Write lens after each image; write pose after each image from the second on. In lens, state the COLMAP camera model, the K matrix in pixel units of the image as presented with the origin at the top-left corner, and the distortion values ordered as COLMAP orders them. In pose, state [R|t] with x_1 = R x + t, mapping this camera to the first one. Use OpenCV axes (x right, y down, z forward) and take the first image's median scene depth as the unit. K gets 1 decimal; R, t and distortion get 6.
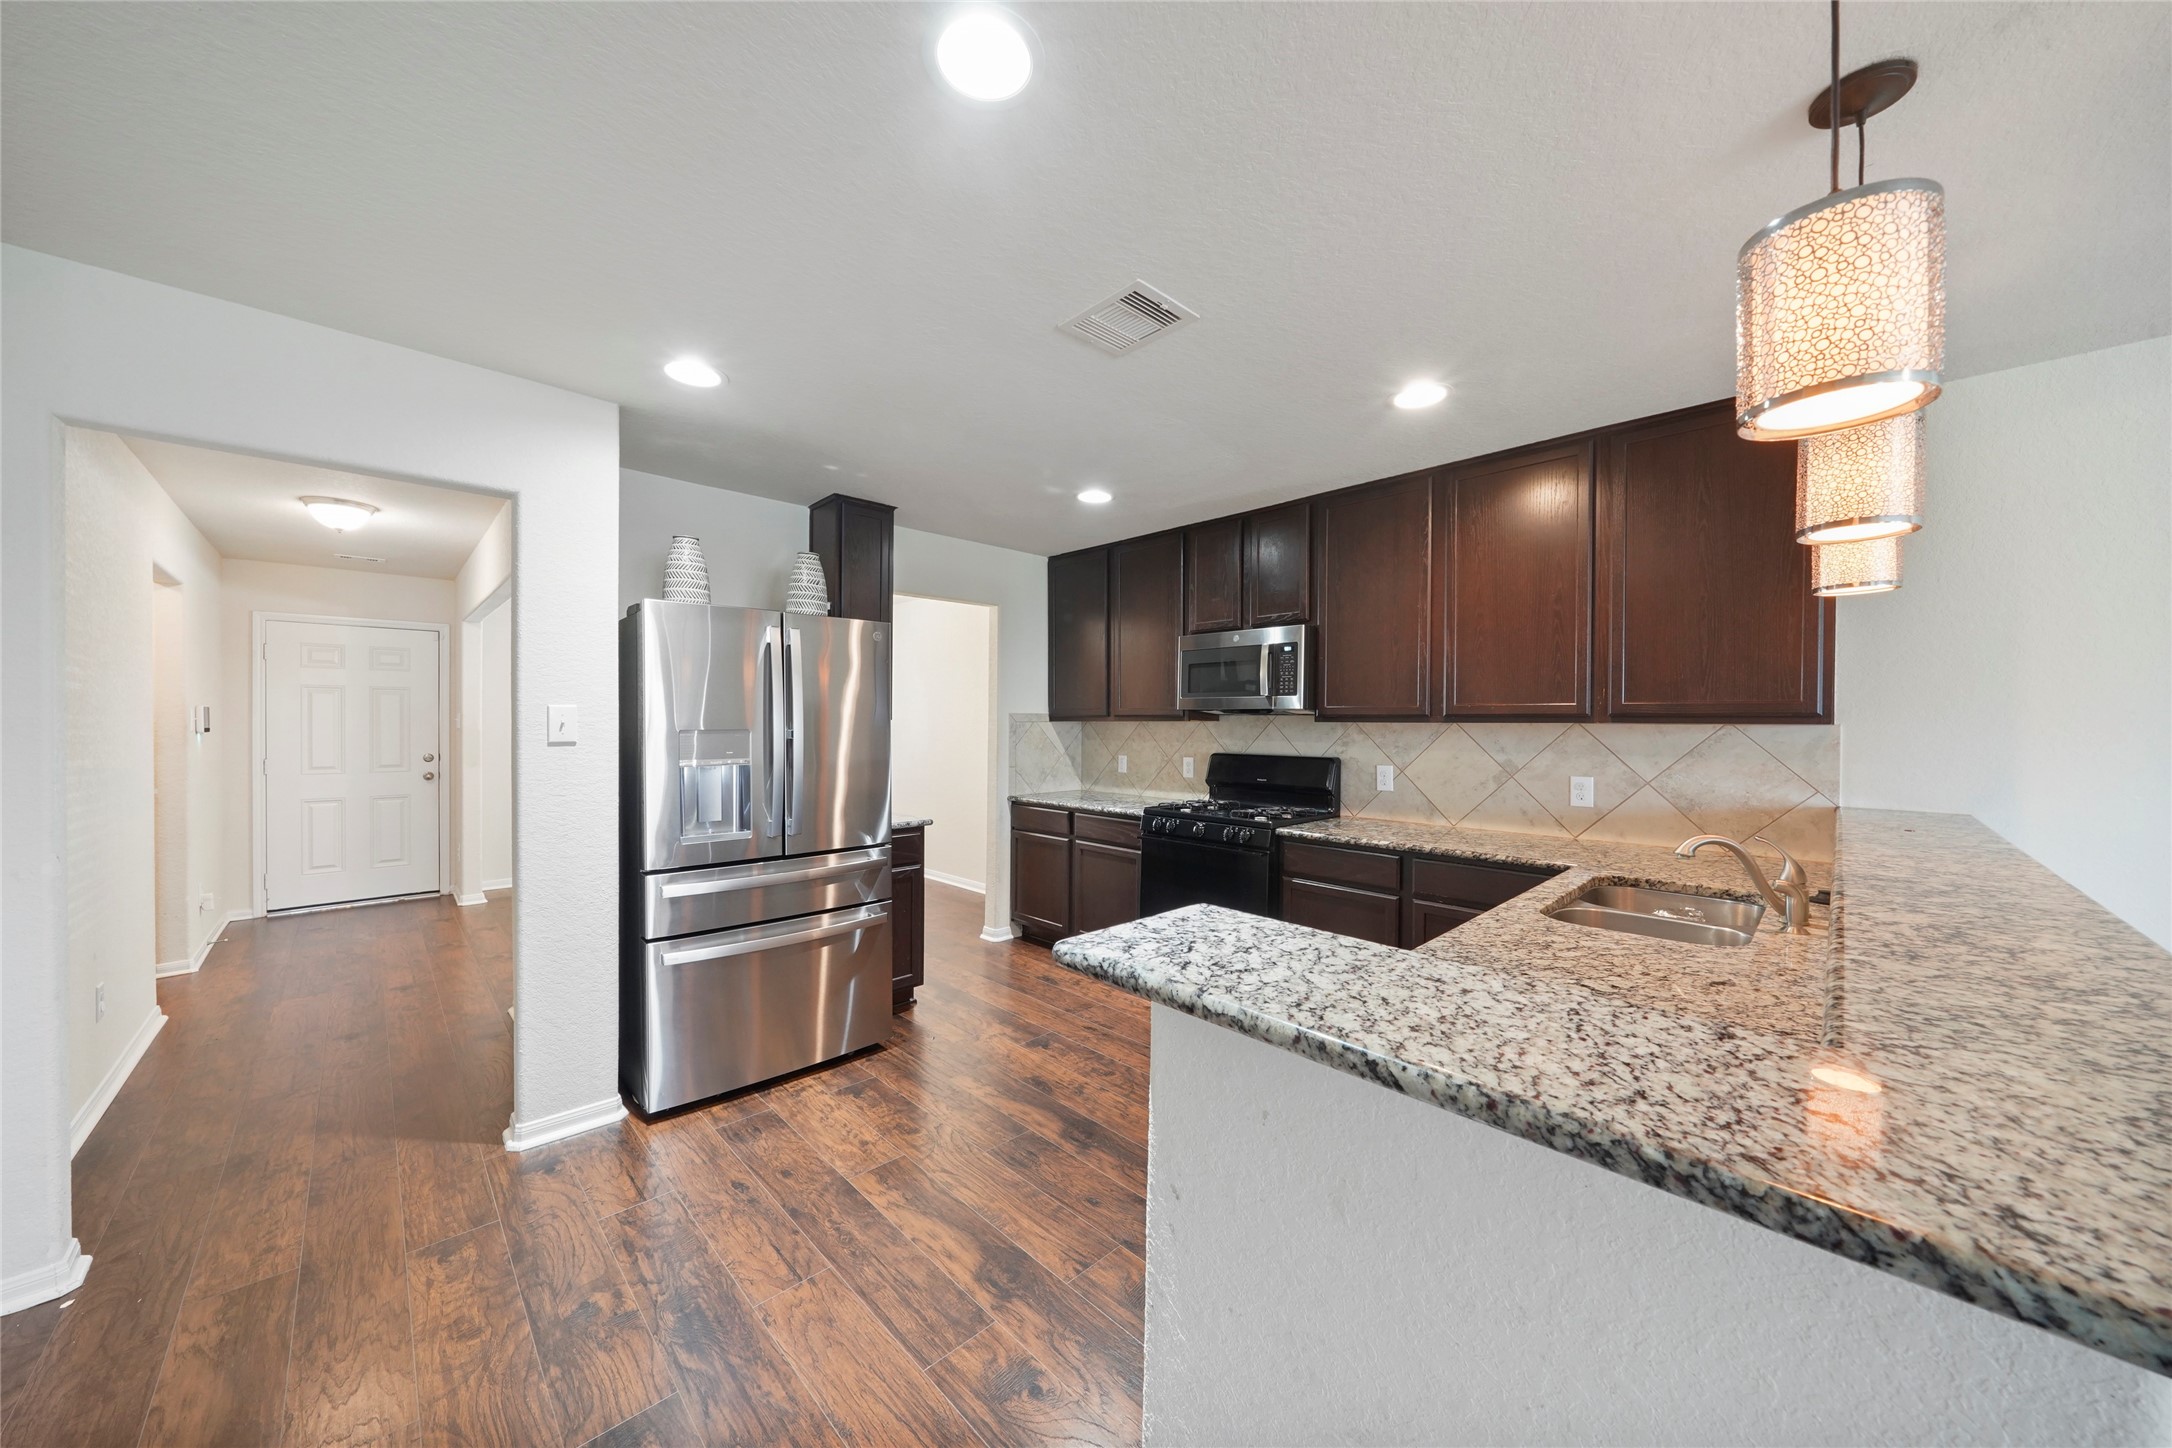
lens RADIAL K [[756.2, 0, 1088.4], [0, 756.2, 726.5], [0, 0, 1]] dist [-0.005835, 0.000069]
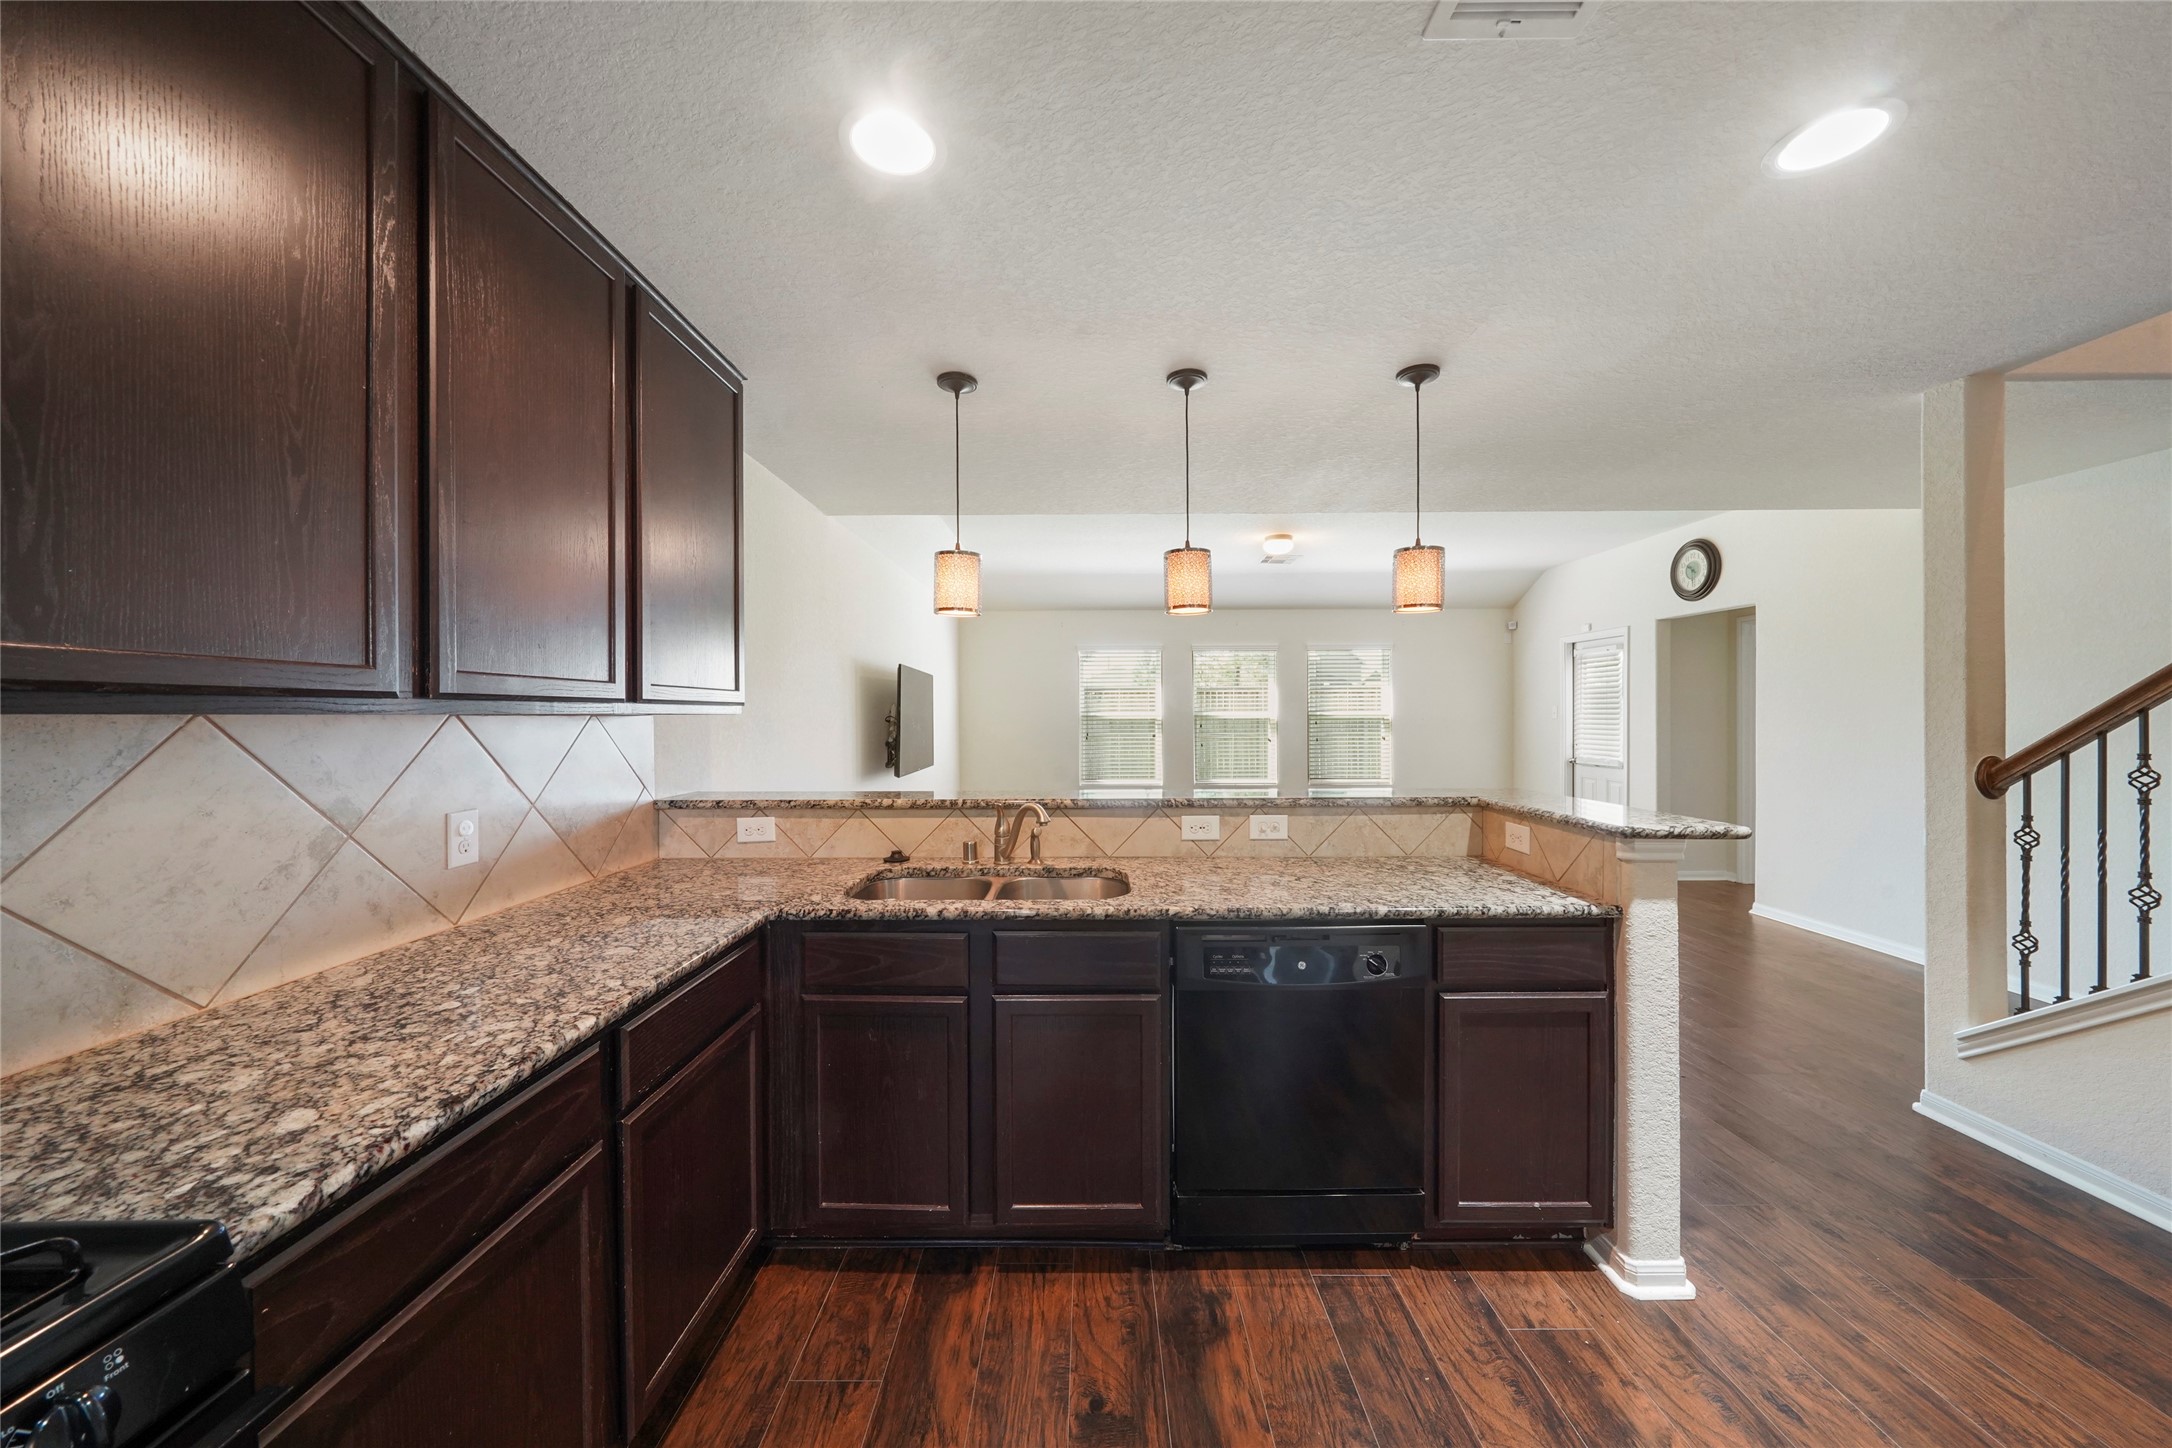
lens RADIAL K [[756.2, 0, 1081.3], [0, 756.2, 719.0], [0, 0, 1]] dist [-0.005835, 0.000069]
pose [[-0.714104, -0.006029, 0.700014, -0.055826], [0.006244, 0.999868, 0.014981, -0.006329], [-0.700012, 0.015069, -0.713972, 1.032827]]
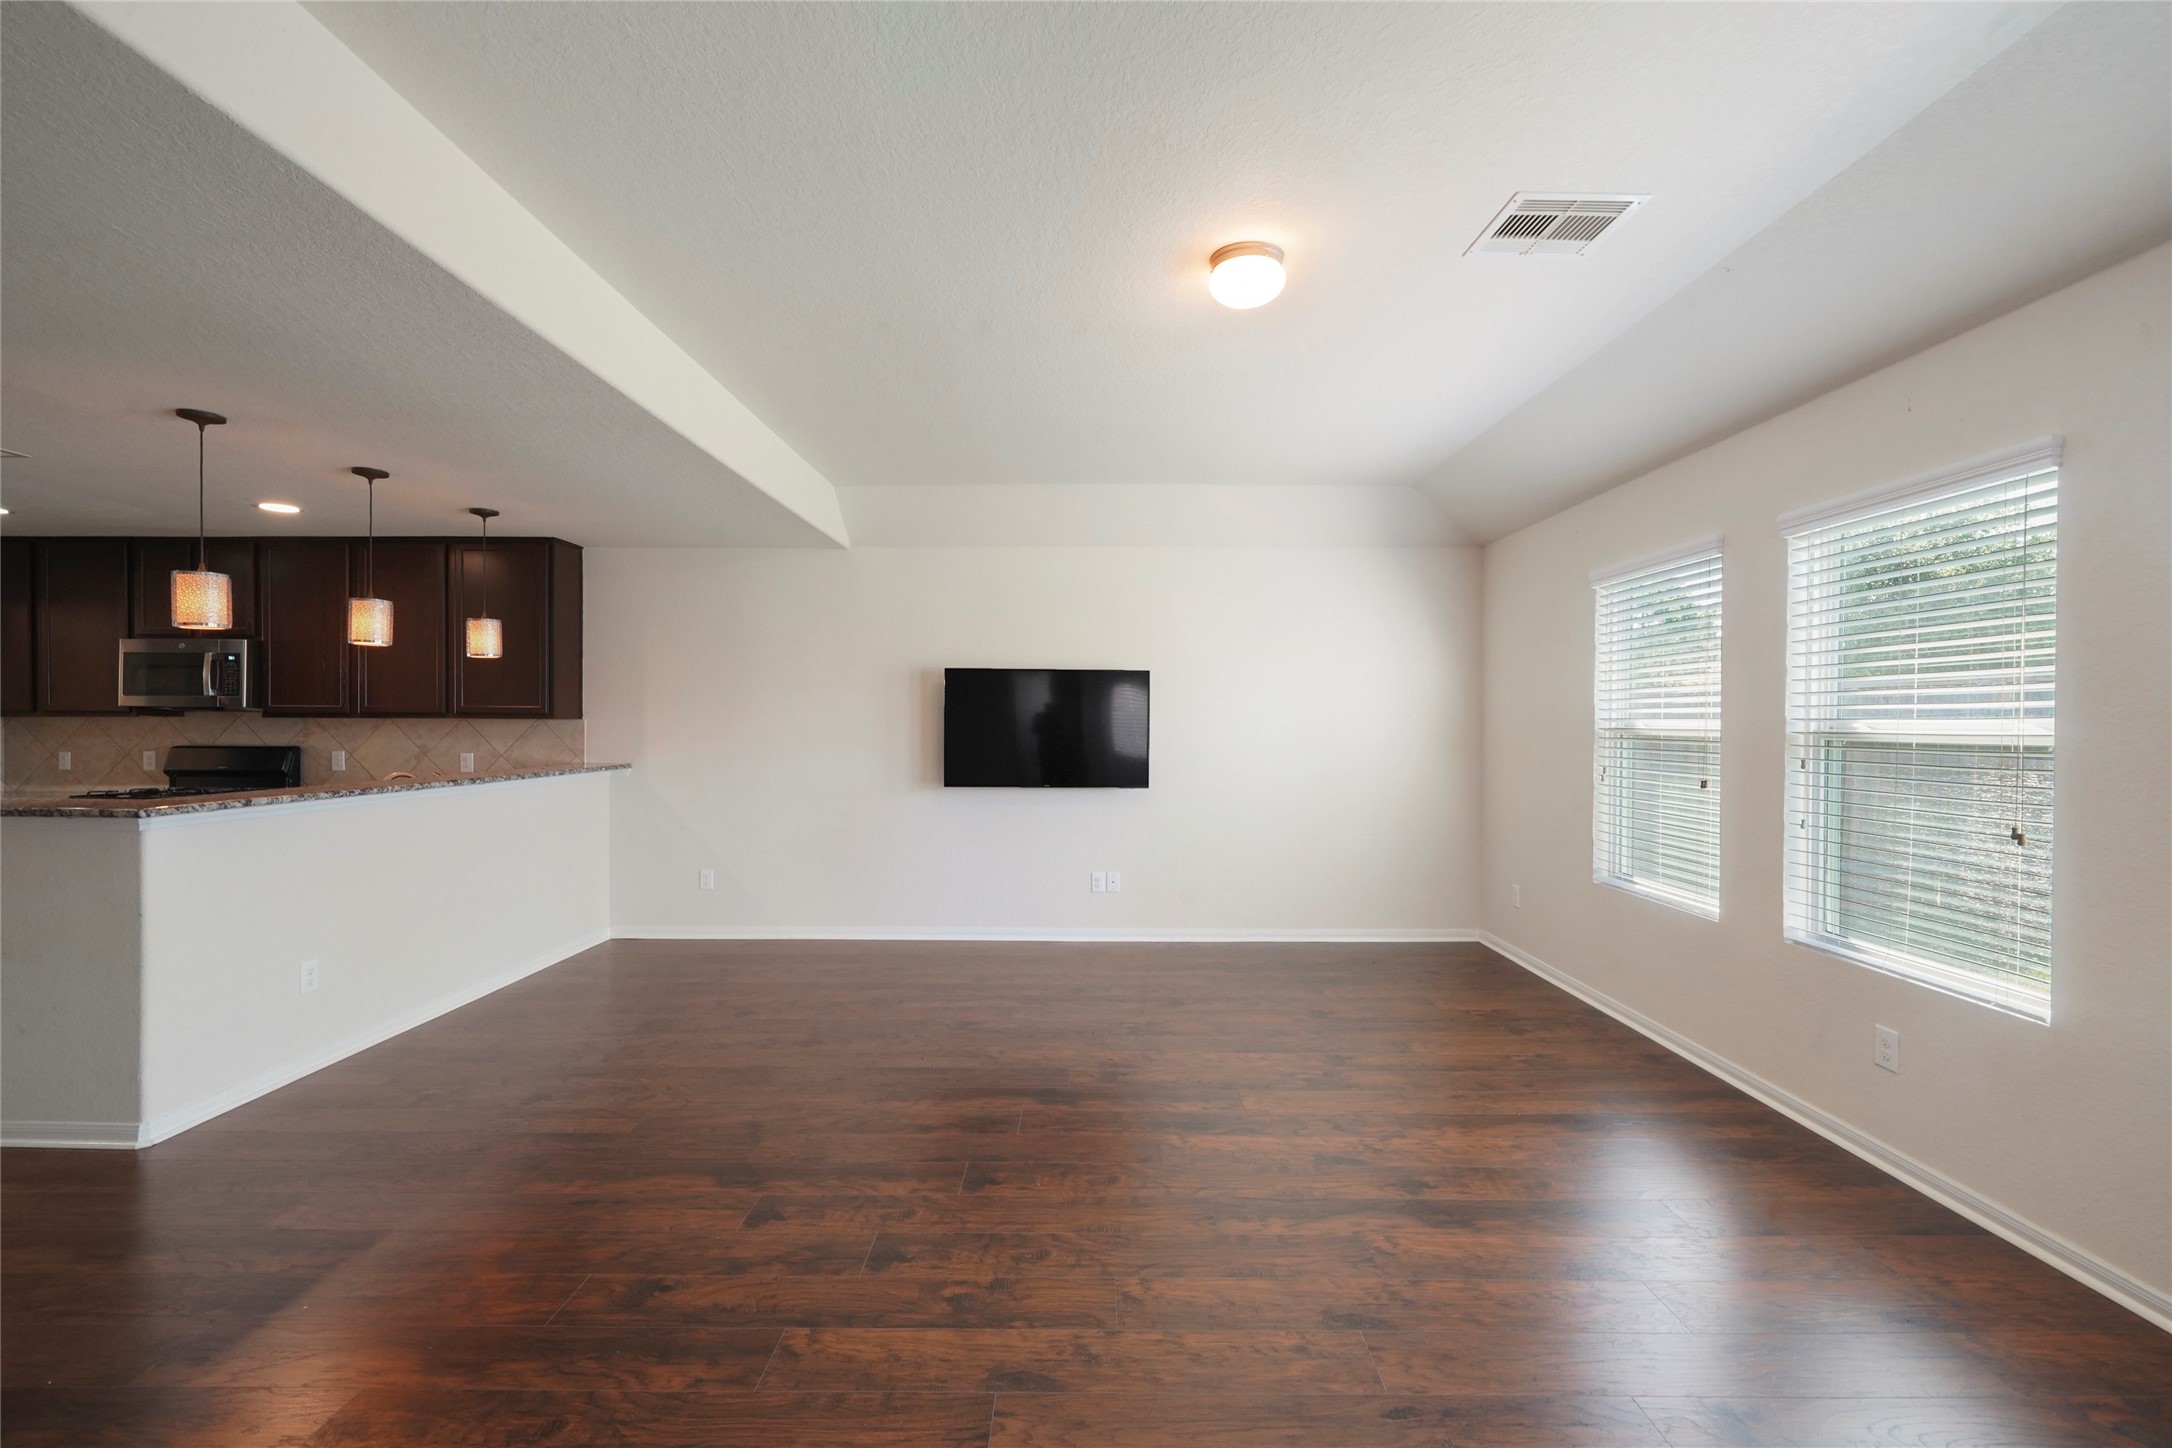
lens RADIAL K [[914.3, 0, 1080.2], [0, 914.3, 728.7], [0, 0, 1]] dist [-0.002710, -0.000001]
pose [[0.702876, -0.006447, 0.711284, 0.199571], [0.004275, 0.999979, 0.004840, 0.012437], [-0.711300, -0.000361, 0.702889, -1.157209]]
